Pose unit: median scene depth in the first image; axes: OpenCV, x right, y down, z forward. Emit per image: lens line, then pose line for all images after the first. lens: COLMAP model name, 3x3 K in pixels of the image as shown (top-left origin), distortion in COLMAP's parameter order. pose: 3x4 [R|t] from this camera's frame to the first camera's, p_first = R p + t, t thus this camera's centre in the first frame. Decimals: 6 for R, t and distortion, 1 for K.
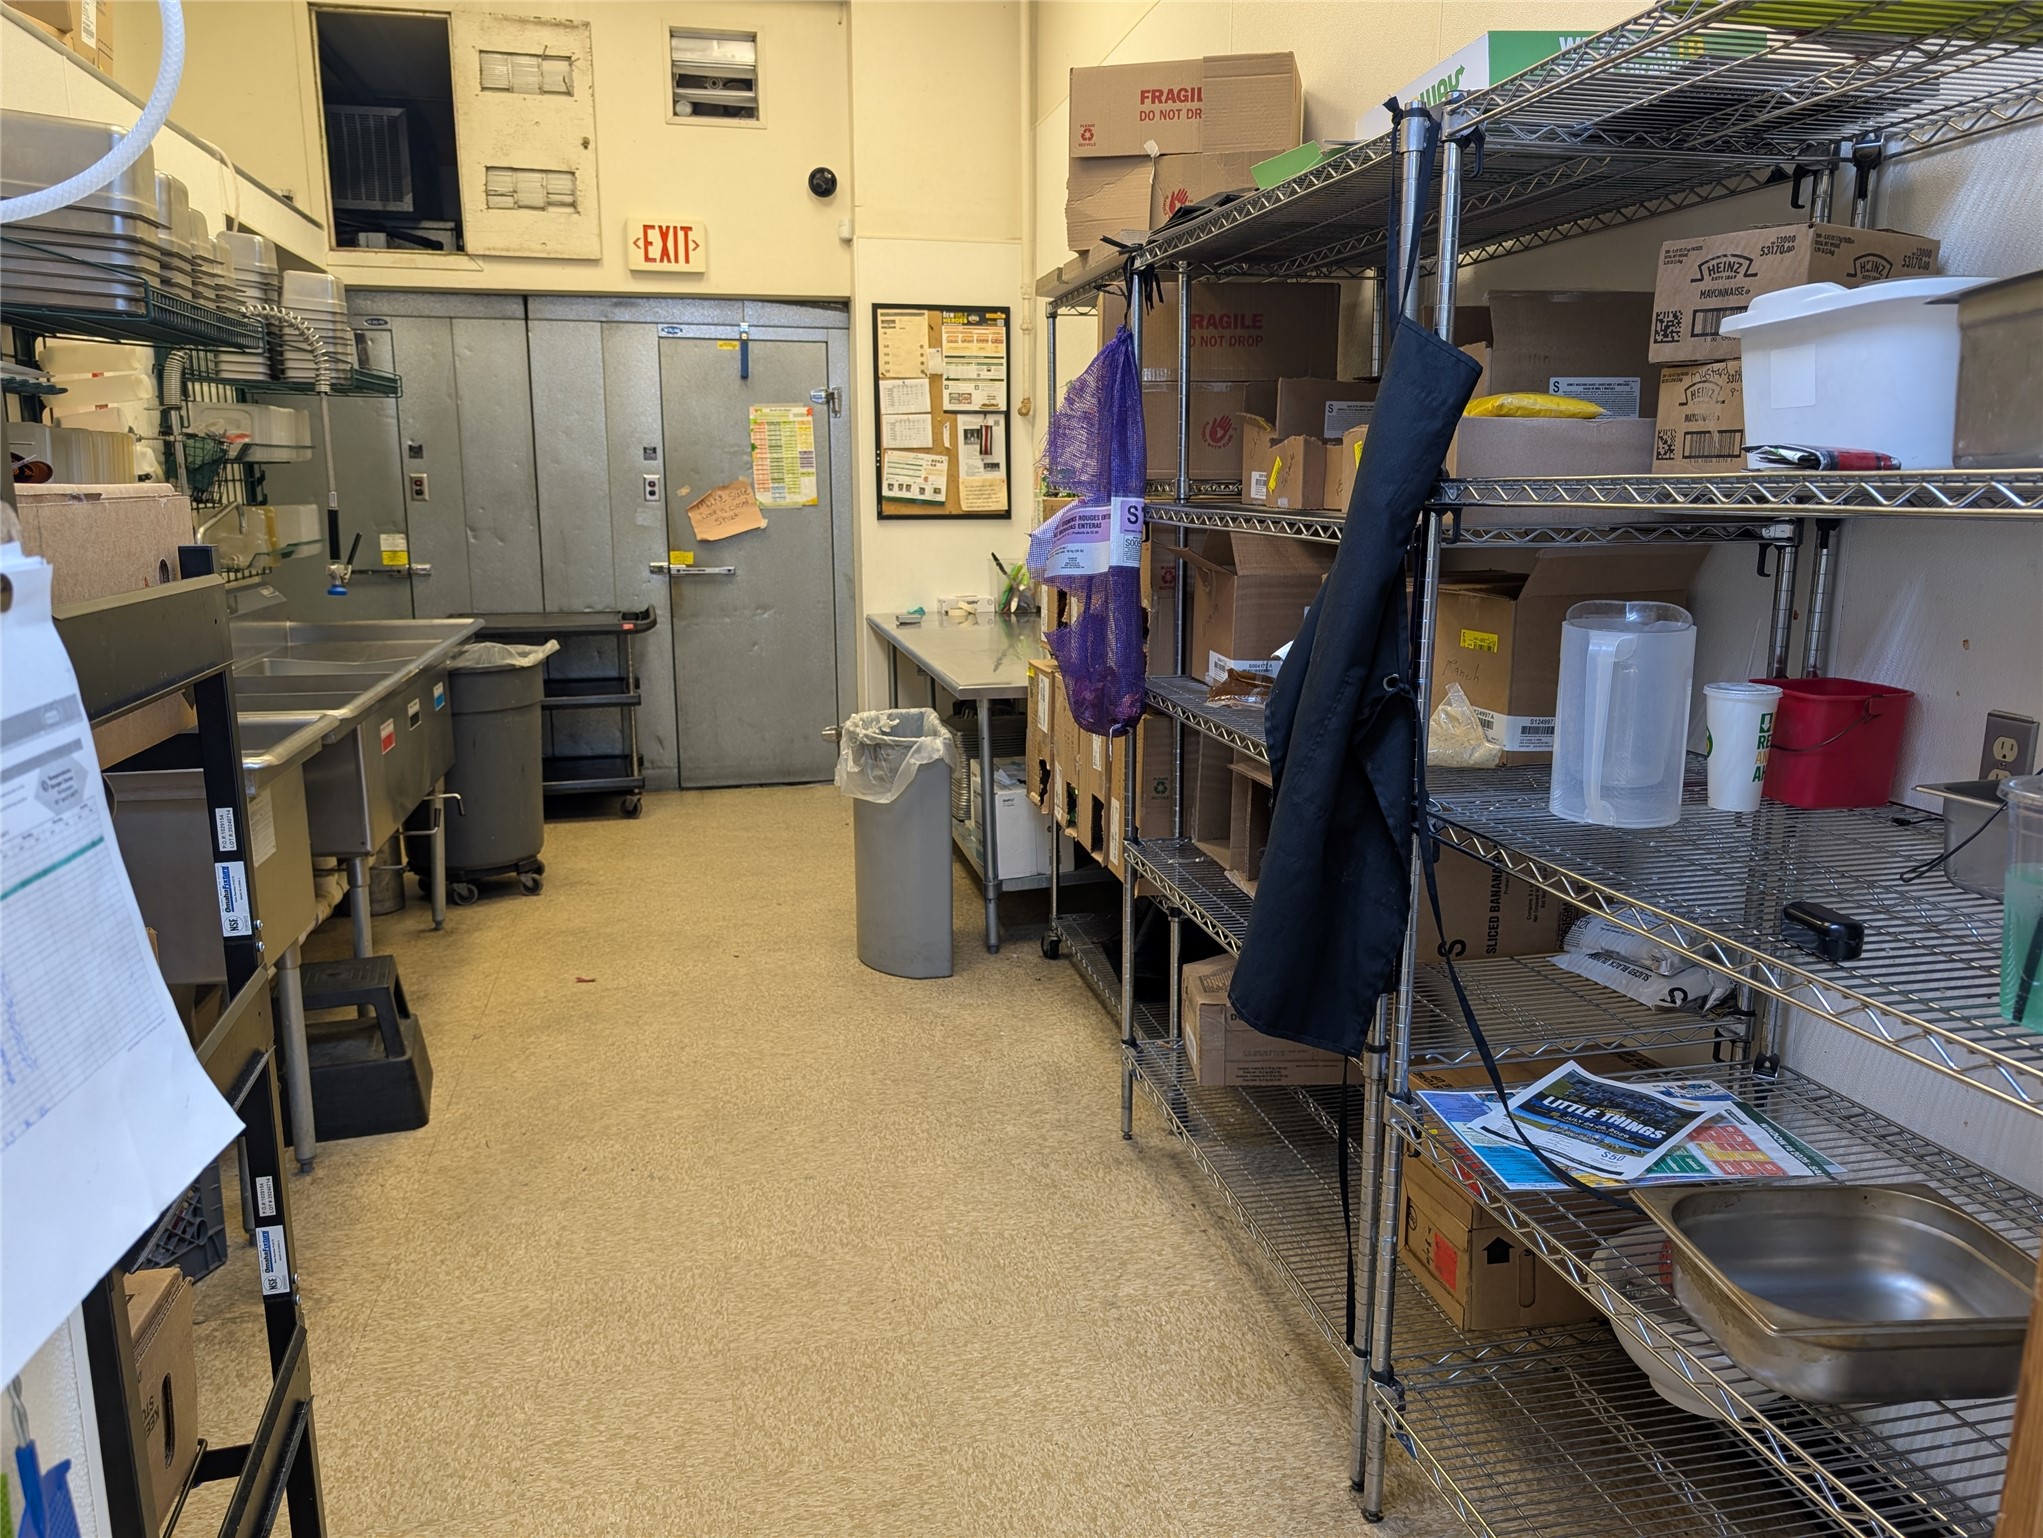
lens RADIAL K [[1475.5, 0, 1027.4], [0, 1475.5, 774.1], [0, 0, 1]] dist [0.014416, -0.010671]
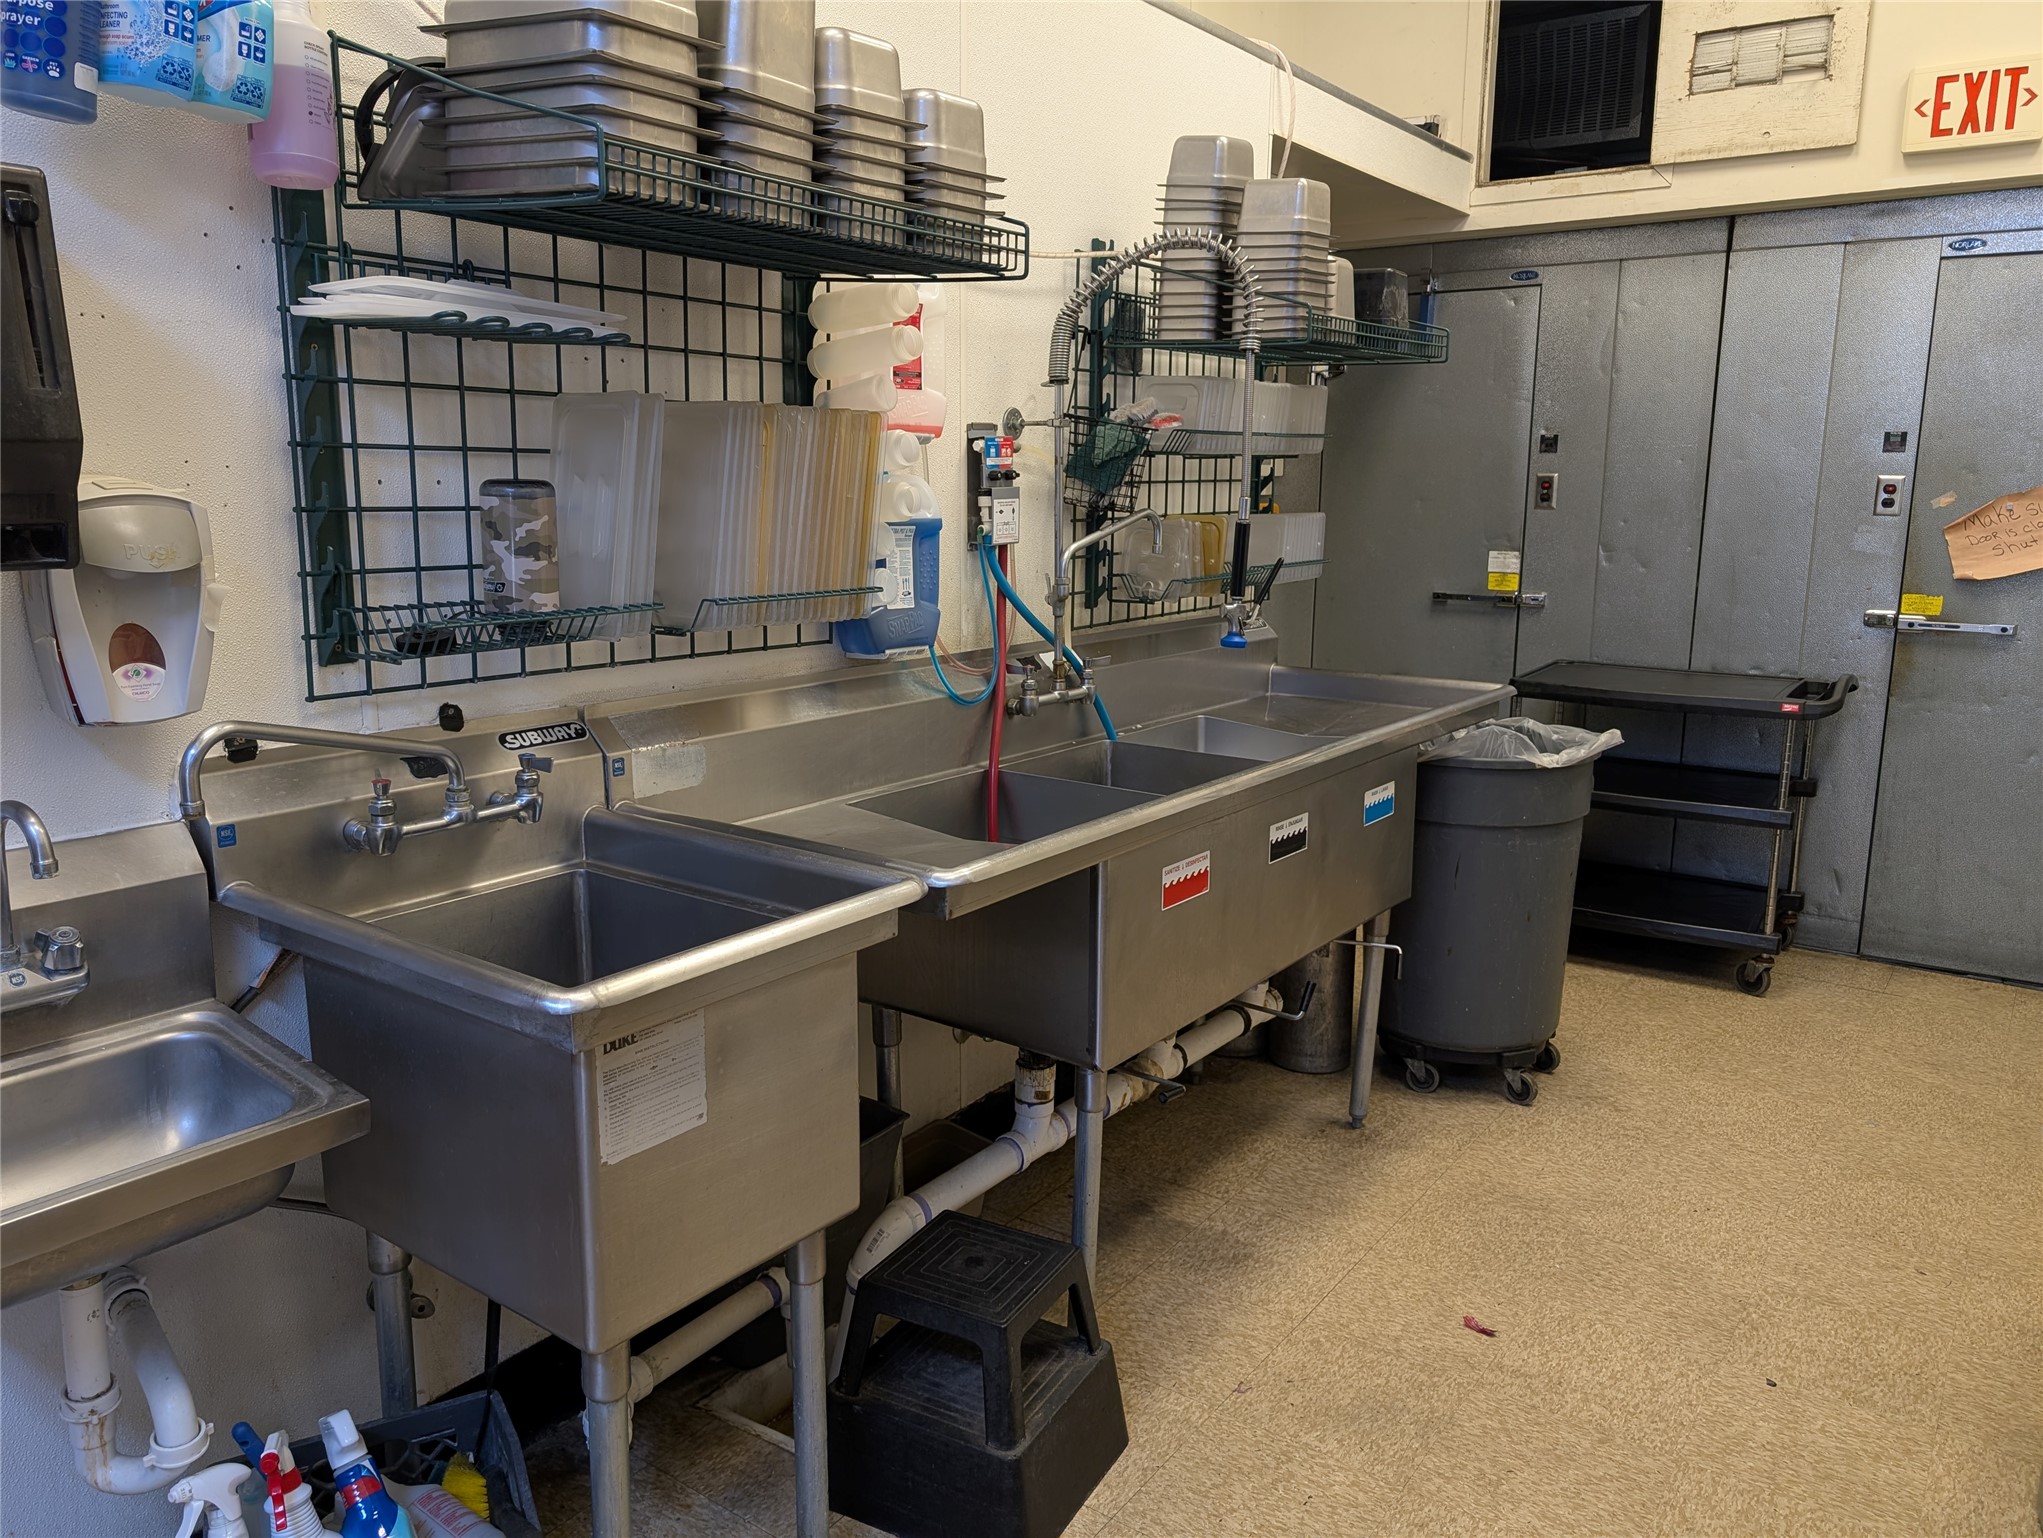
lens RADIAL K [[1475.5, 0, 1028.2], [0, 1475.5, 761.6], [0, 0, 1]] dist [0.014416, -0.010671]
pose [[0.664380, 0.143983, -0.733395, -0.012371], [-0.151819, 0.986809, 0.056202, -0.059024], [0.731813, 0.074003, 0.677475, 0.300289]]
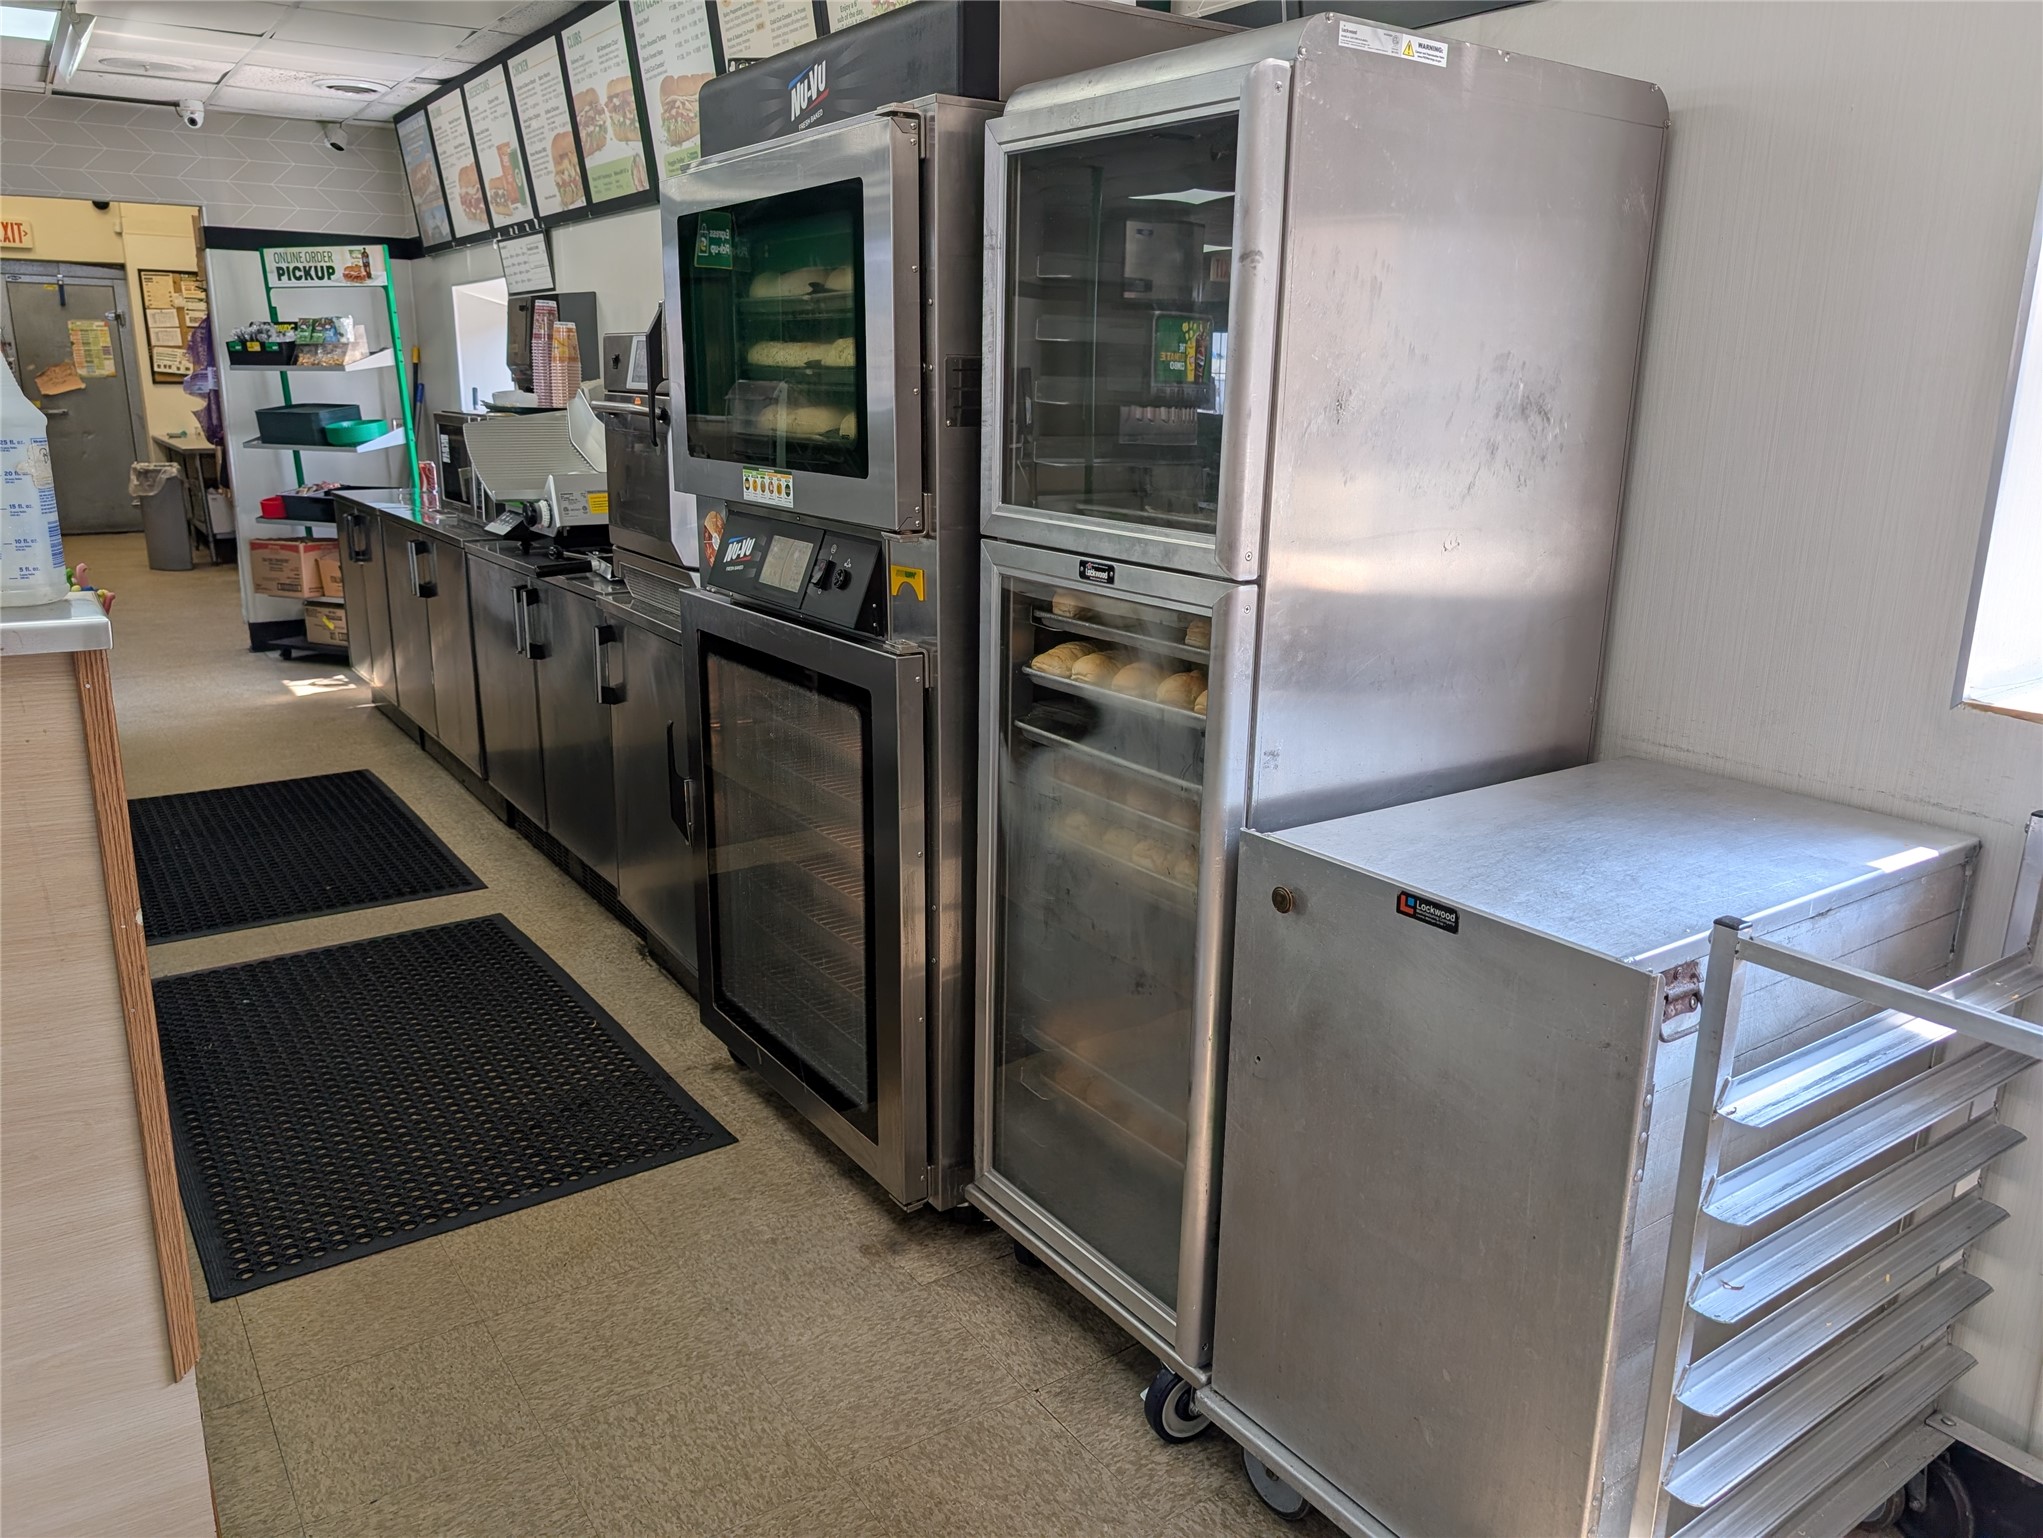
lens RADIAL K [[1475.5, 0, 1025.8], [0, 1475.5, 761.9], [0, 0, 1]] dist [0.014416, -0.010671]
pose [[0.928442, -0.080107, 0.362736, 0.209998], [0.057967, 0.995752, 0.071534, 0.239431], [-0.366926, -0.045389, 0.929142, -1.199487]]
